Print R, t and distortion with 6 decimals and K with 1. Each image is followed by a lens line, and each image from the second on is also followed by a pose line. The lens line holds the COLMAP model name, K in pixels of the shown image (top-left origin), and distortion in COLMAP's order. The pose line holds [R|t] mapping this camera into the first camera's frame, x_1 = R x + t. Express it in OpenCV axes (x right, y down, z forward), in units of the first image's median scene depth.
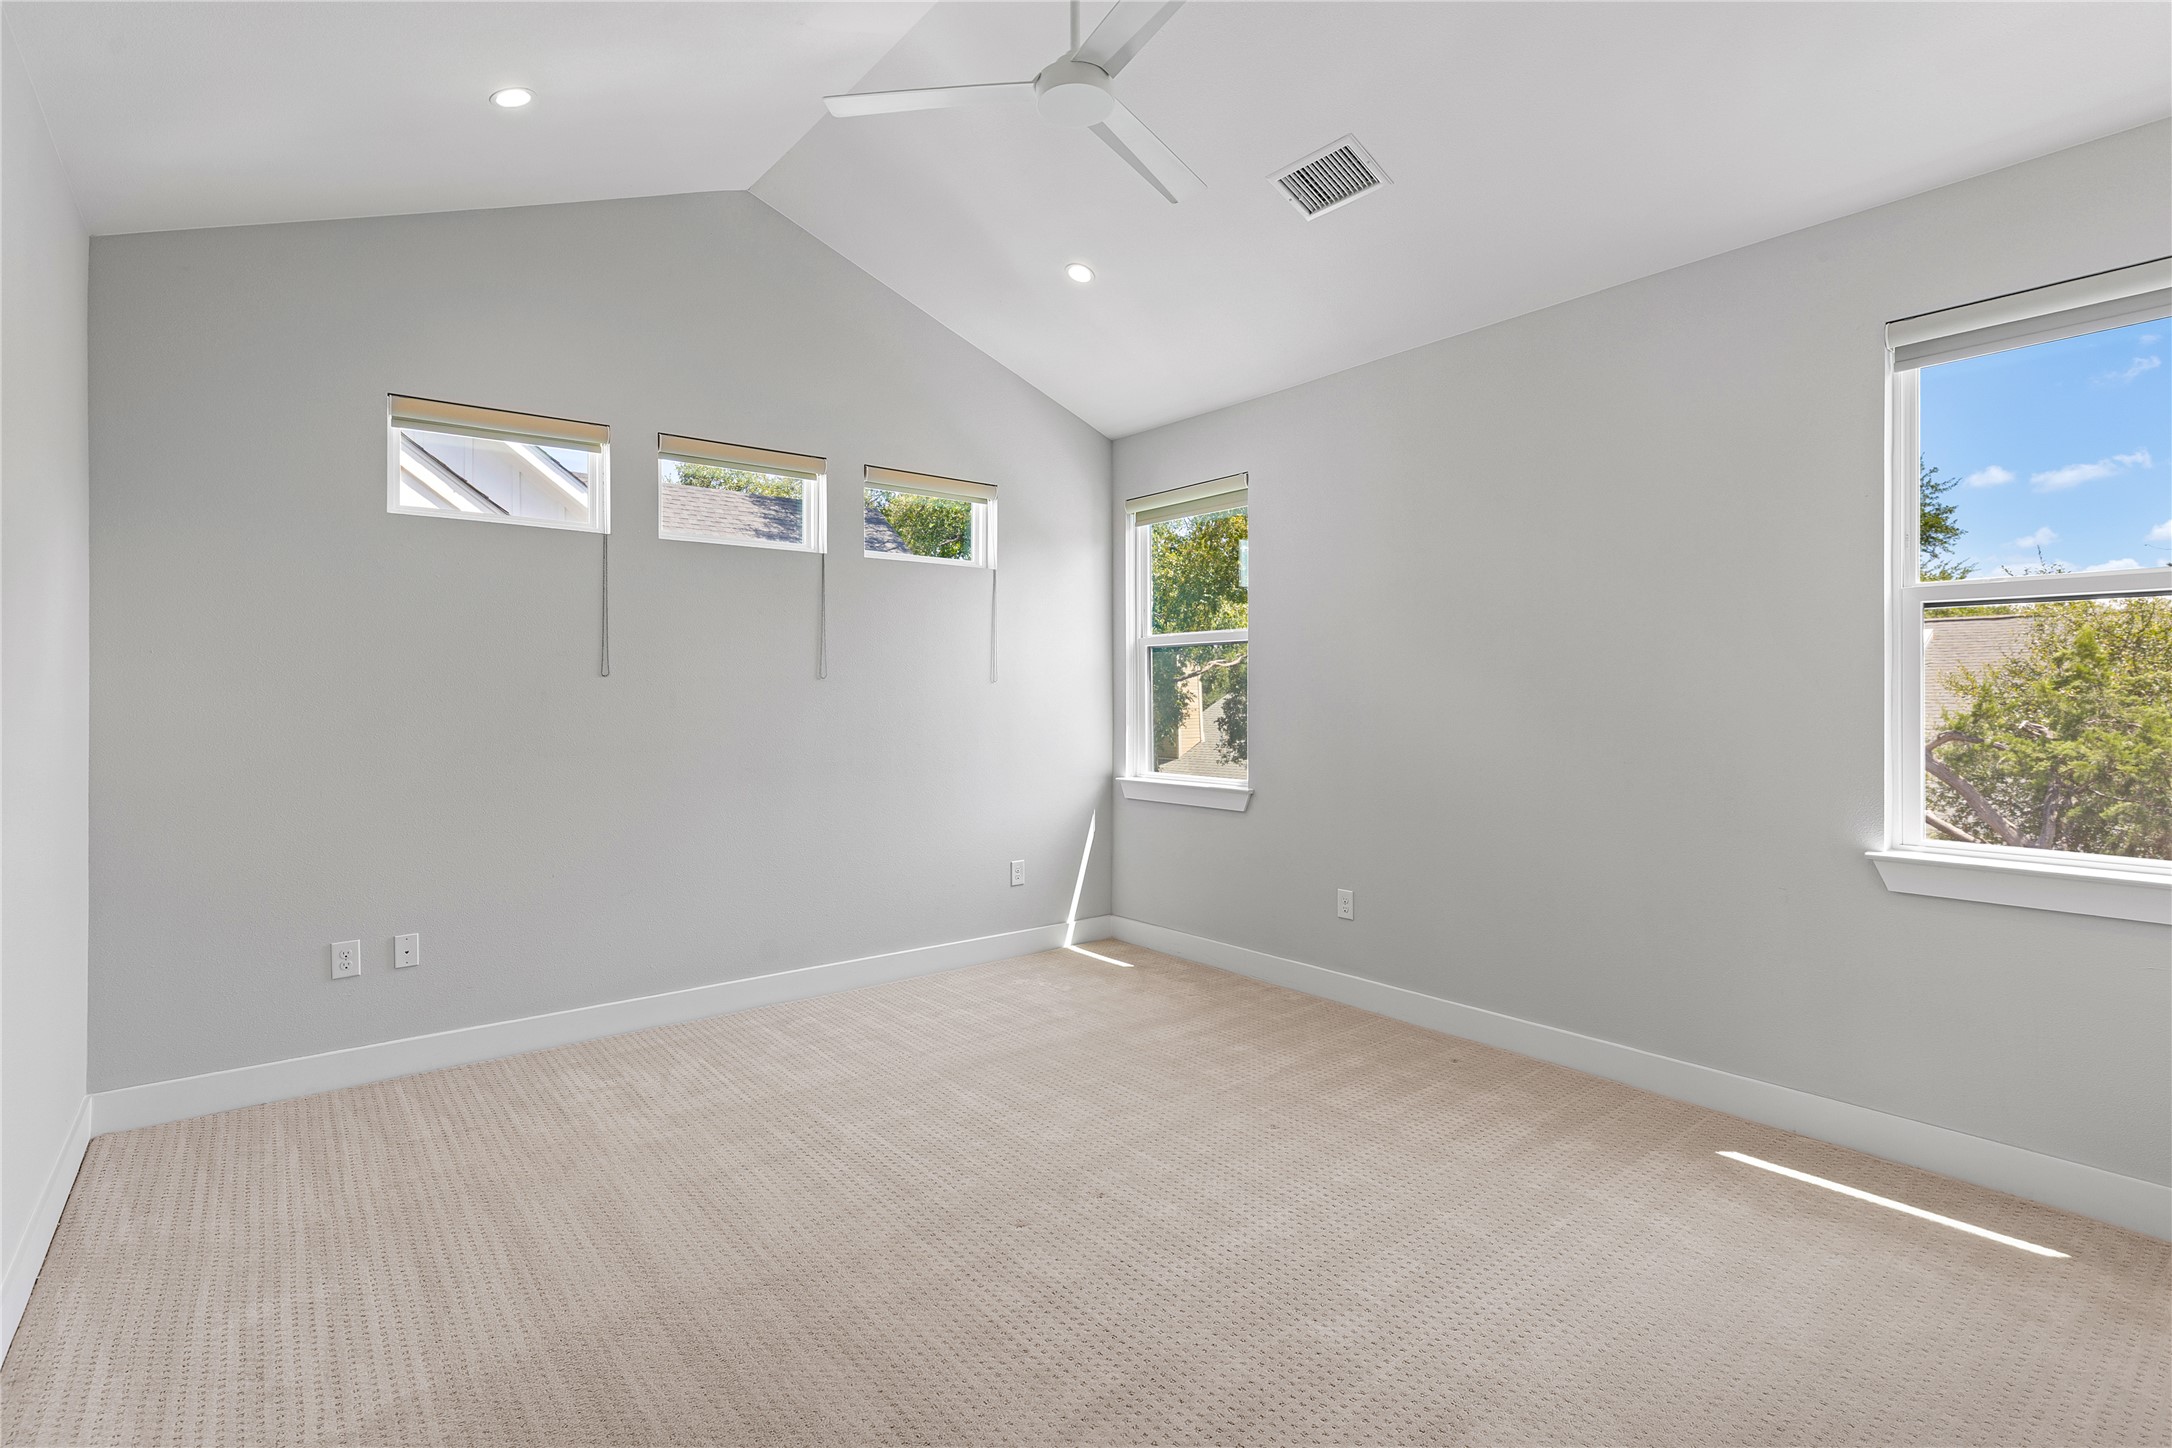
lens RADIAL K [[983.3, 0, 1066.8], [0, 983.3, 723.6], [0, 0, 1]] dist [0.000802, -0.000575]
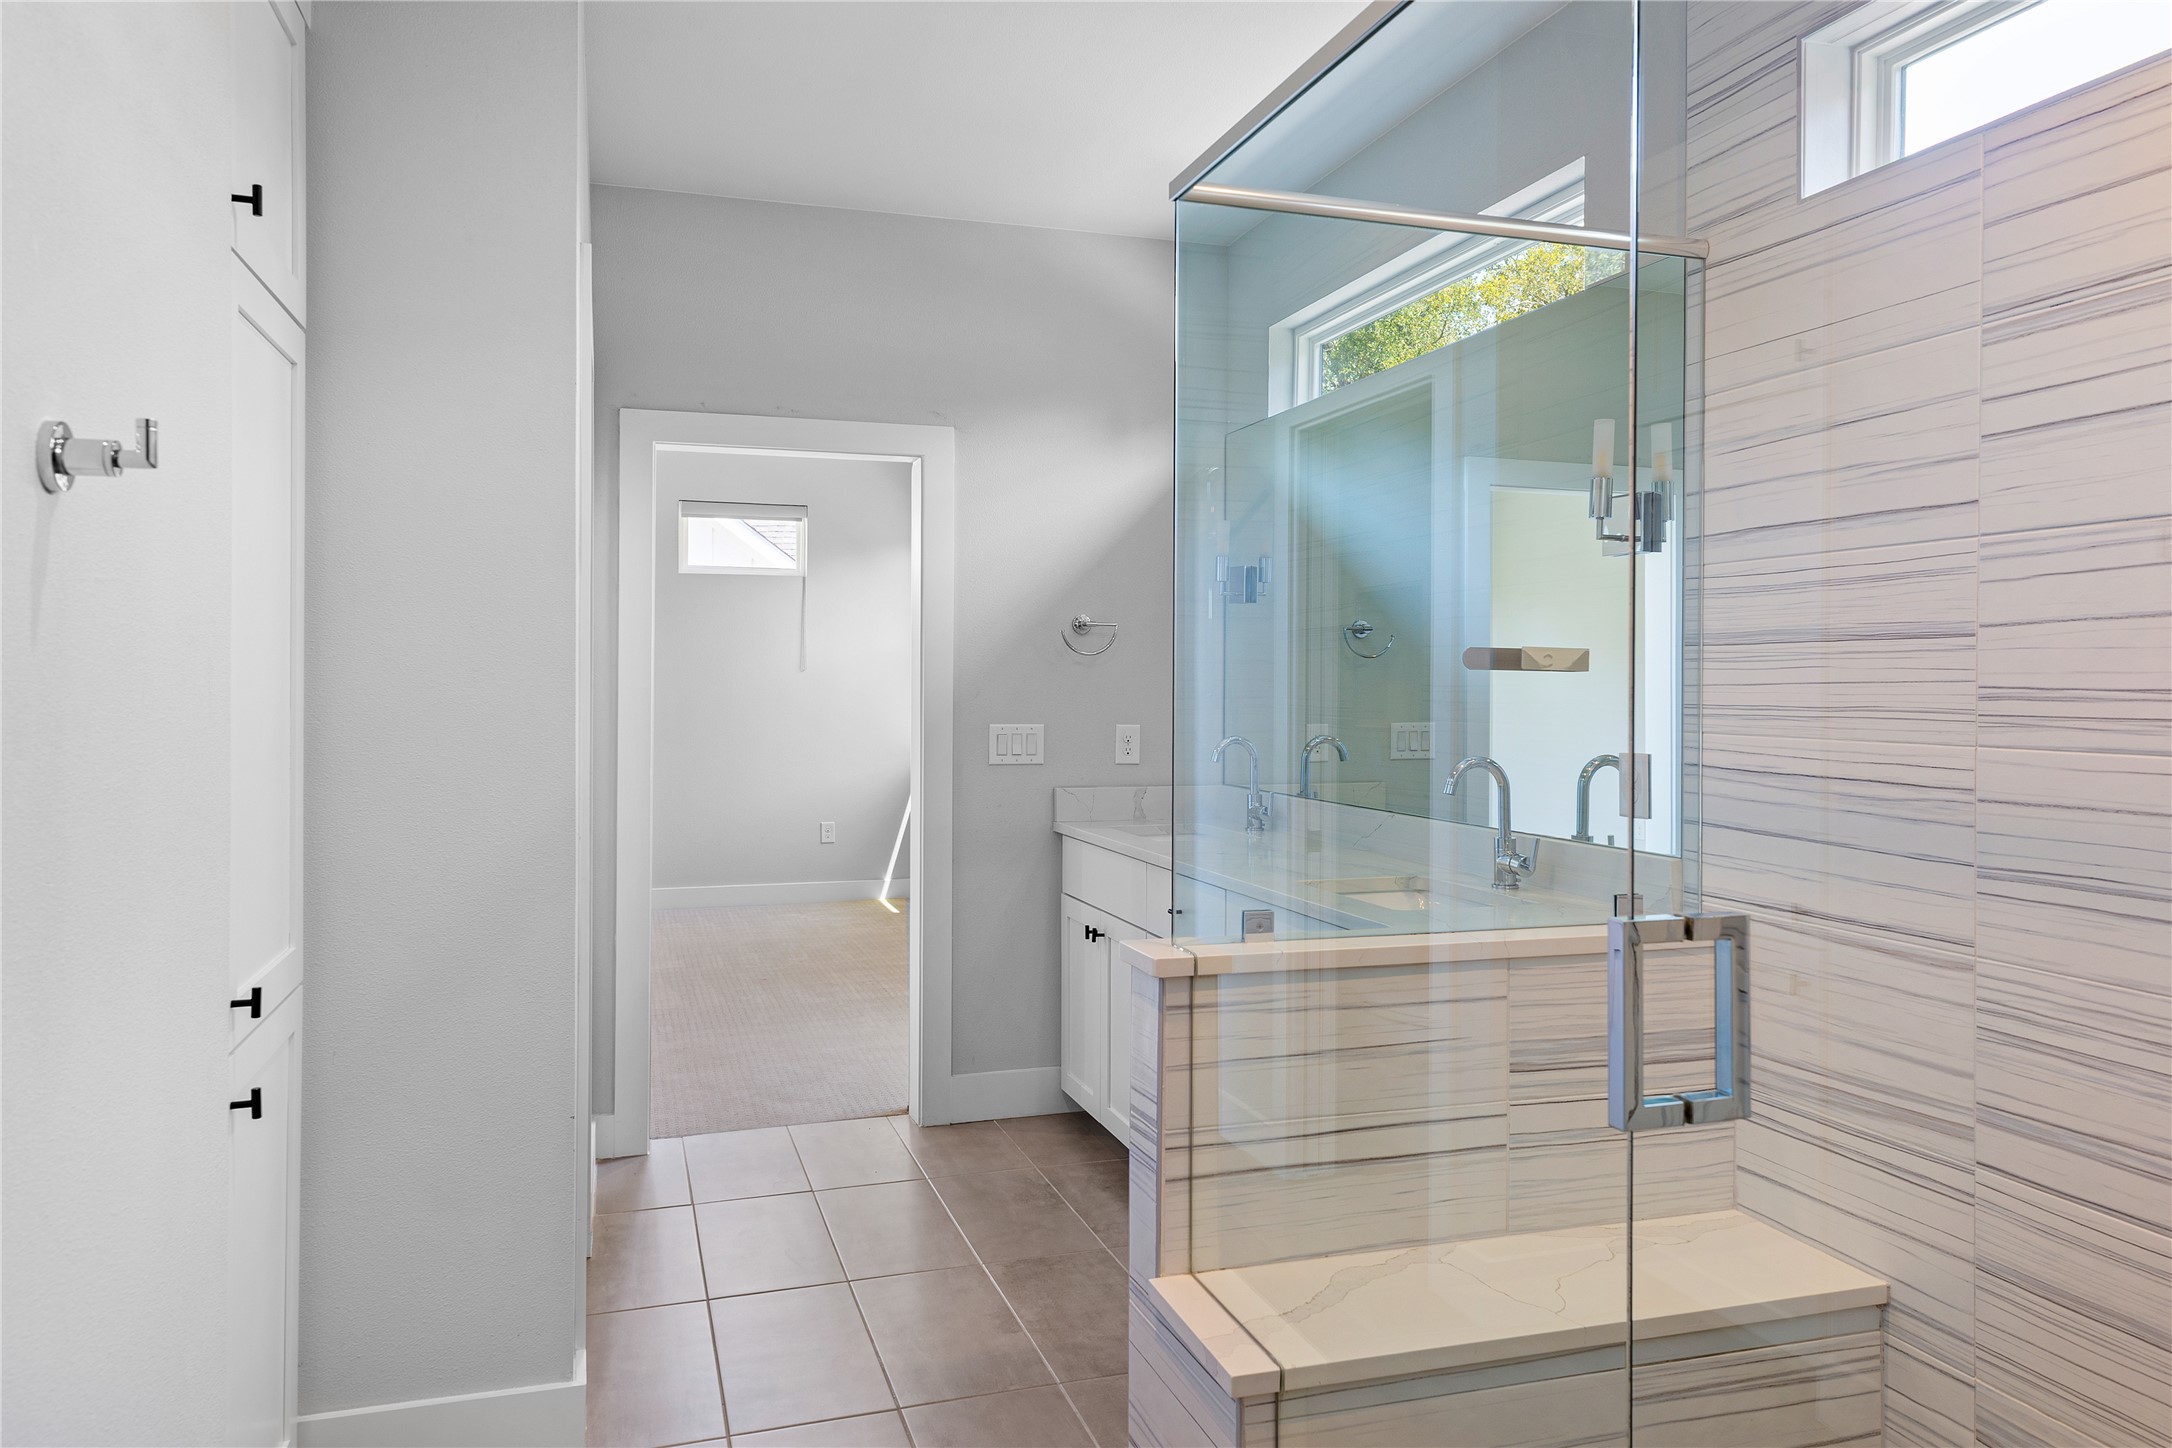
lens RADIAL K [[1459.1, 0, 1088.9], [0, 1459.1, 706.4], [0, 0, 1]] dist [-0.042636, 0.002359]
pose [[0.932887, 0.007348, -0.360094, 0.844884], [-0.010238, 0.999929, -0.006118, 0.006590], [0.360023, 0.009394, 0.932896, -0.512033]]
